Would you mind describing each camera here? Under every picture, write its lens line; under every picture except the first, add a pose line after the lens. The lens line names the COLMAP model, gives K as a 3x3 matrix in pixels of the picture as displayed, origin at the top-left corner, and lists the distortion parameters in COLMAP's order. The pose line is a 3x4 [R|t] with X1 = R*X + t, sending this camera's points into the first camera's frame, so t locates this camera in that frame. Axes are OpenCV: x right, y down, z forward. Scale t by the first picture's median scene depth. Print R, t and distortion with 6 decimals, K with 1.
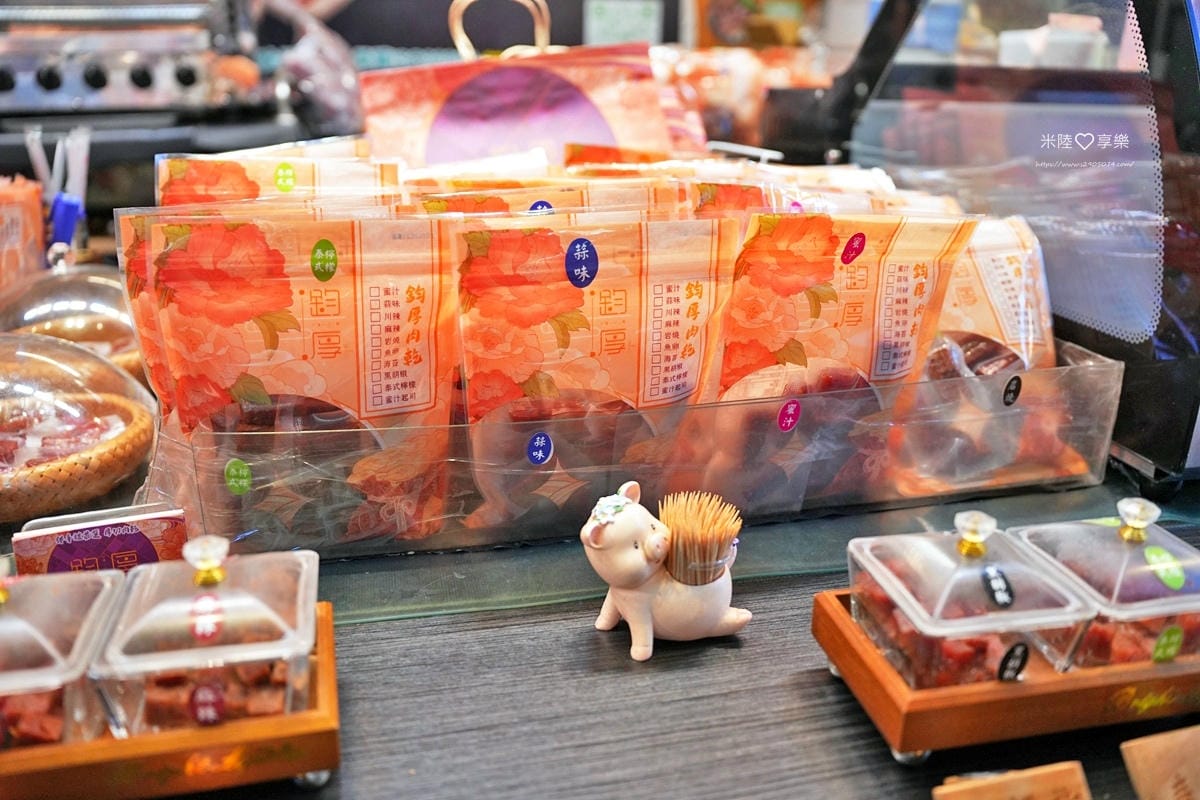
lens RADIAL K [[969.0, 0, 598.1], [0, 969.0, 399.4], [0, 0, 1]] dist [-0.103848, 0.053478]
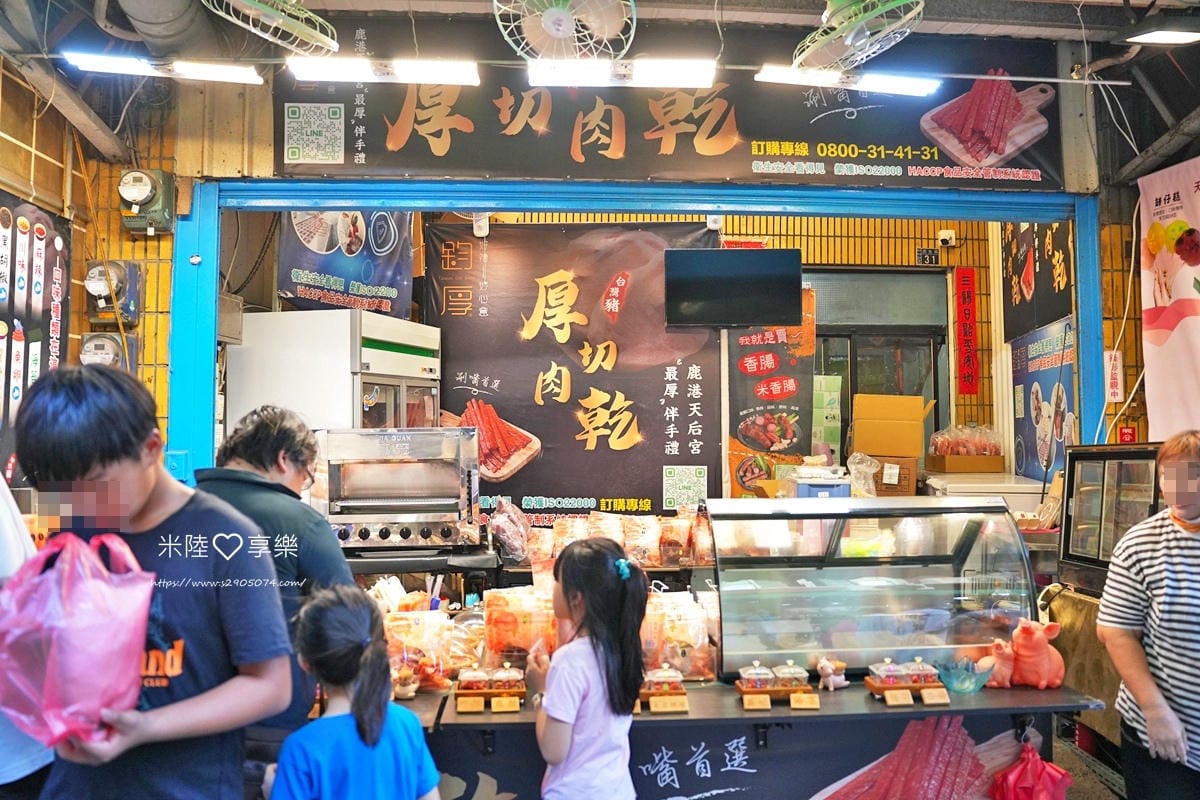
lens RADIAL K [[969.0, 0, 598.9], [0, 969.0, 395.6], [0, 0, 1]] dist [-0.103848, 0.053478]
pose [[0.989086, -0.024106, -0.145357, 0.855732], [-0.031357, 0.929490, -0.367513, 0.600450], [0.143967, 0.368060, 0.918589, -3.983084]]
